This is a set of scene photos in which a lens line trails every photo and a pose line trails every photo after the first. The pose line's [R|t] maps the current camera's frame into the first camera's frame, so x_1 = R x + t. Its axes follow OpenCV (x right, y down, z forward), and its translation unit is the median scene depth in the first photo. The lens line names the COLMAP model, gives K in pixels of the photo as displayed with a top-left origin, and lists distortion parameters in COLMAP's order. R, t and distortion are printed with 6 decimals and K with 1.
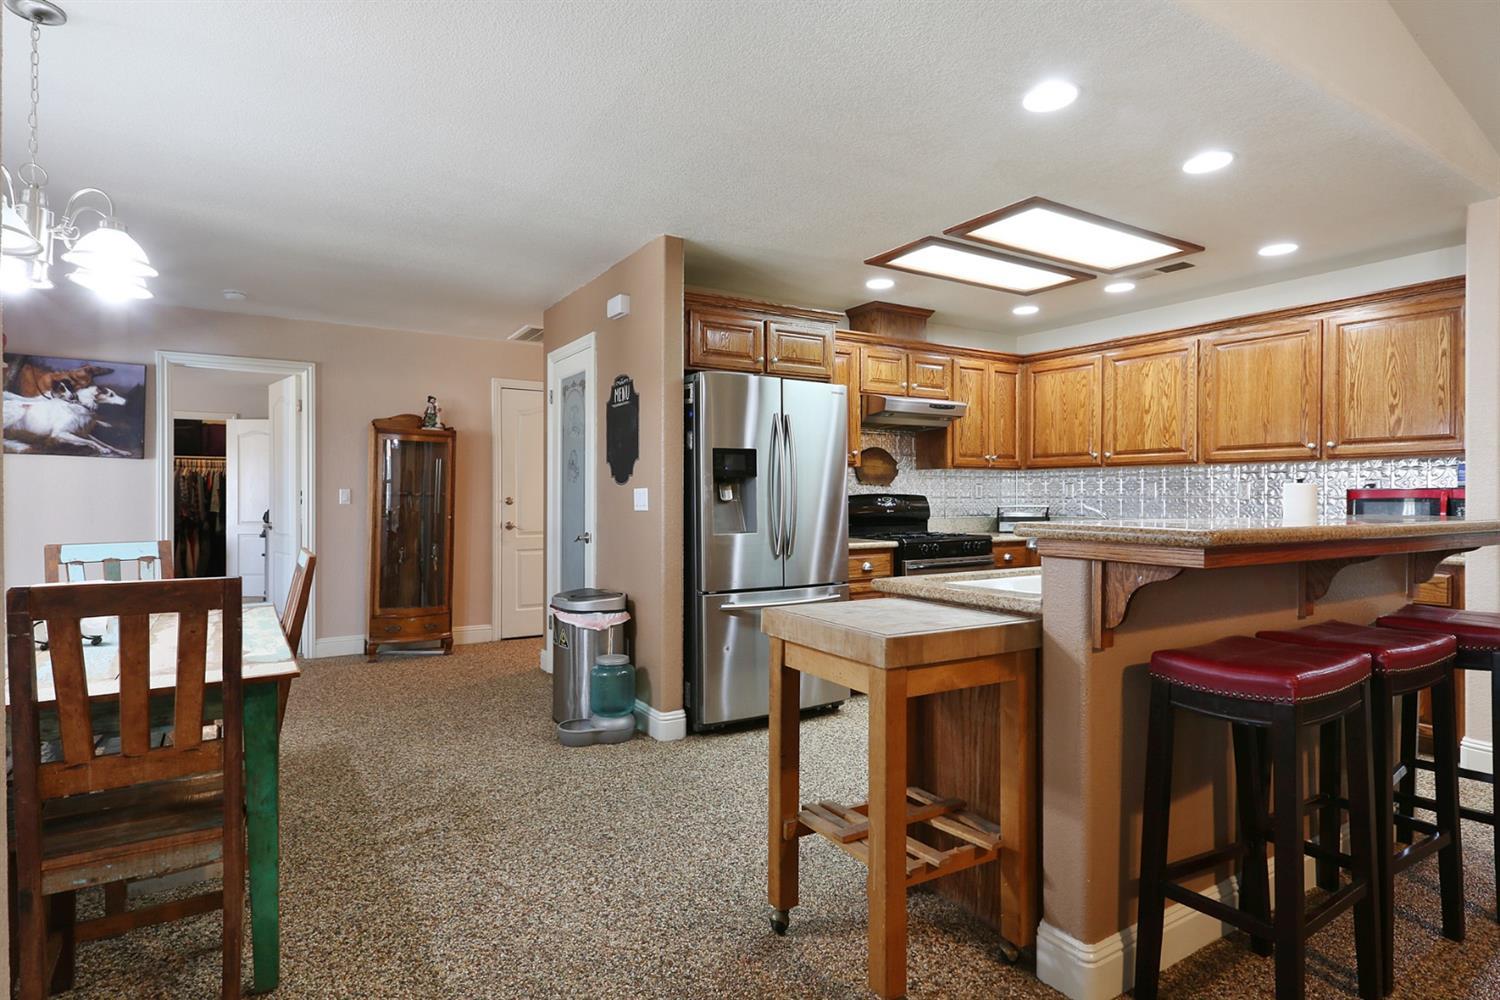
lens RADIAL K [[790.8, 0, 750.0], [0, 790.8, 500.0], [0, 0, 1]] dist [0.000253, 0.000037]
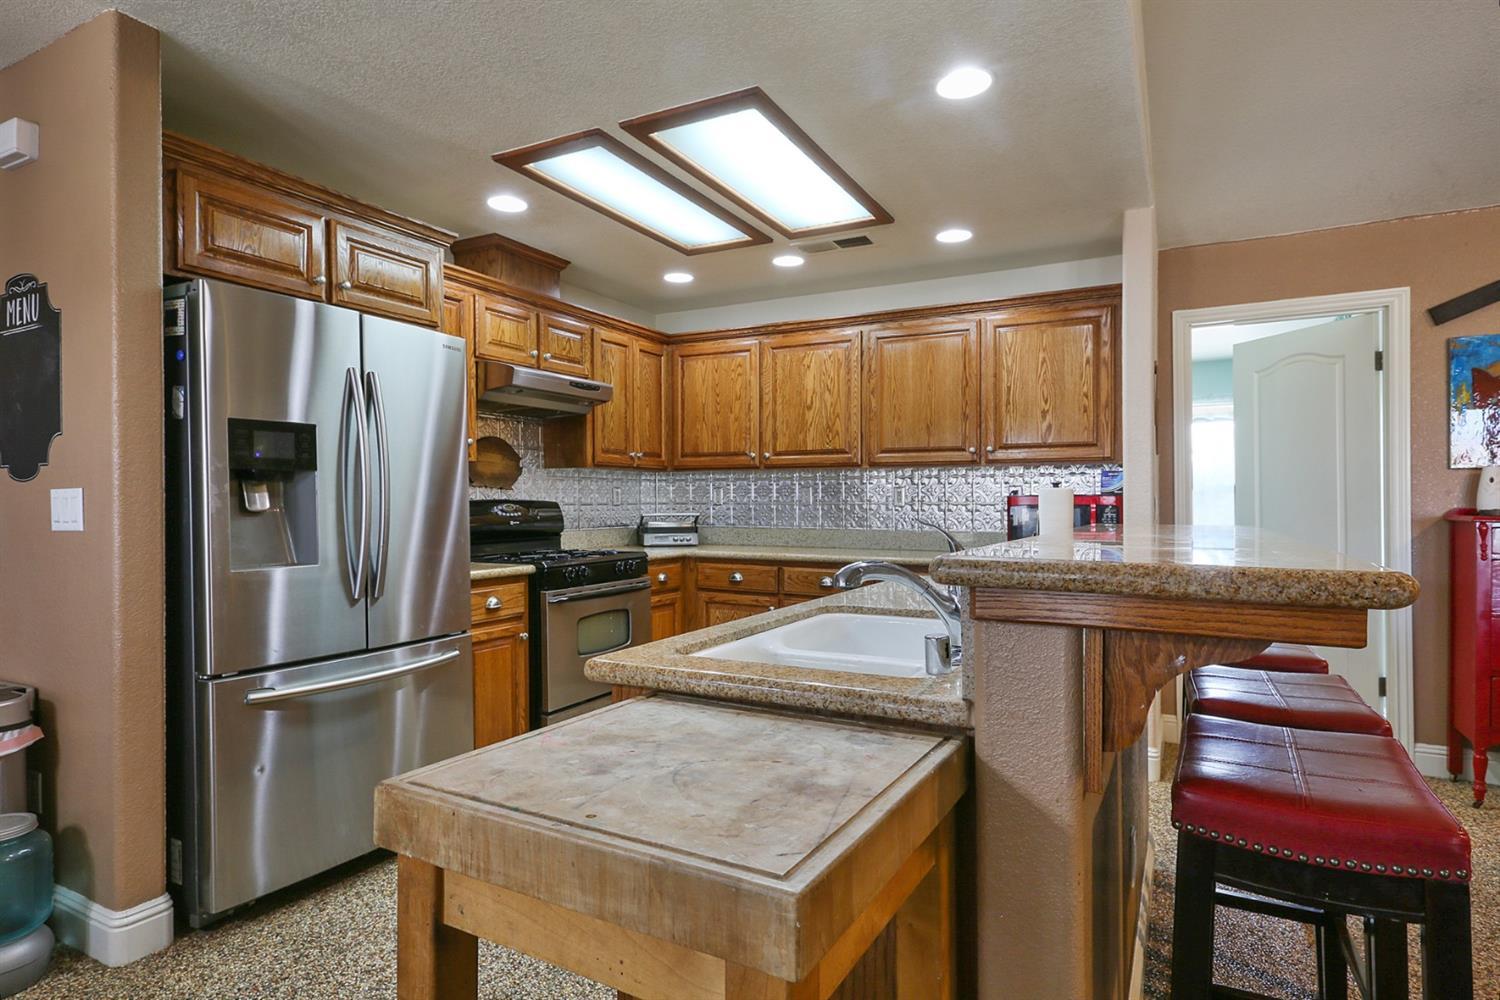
lens RADIAL K [[811.4, 0, 753.5], [0, 811.4, 512.1], [0, 0, 1]] dist [0.018862, -0.010536]
pose [[0.865626, -0.006582, 0.500648, -0.012507], [0.002527, 0.999958, 0.008777, -0.002523], [-0.500685, -0.006332, 0.865606, 0.263781]]
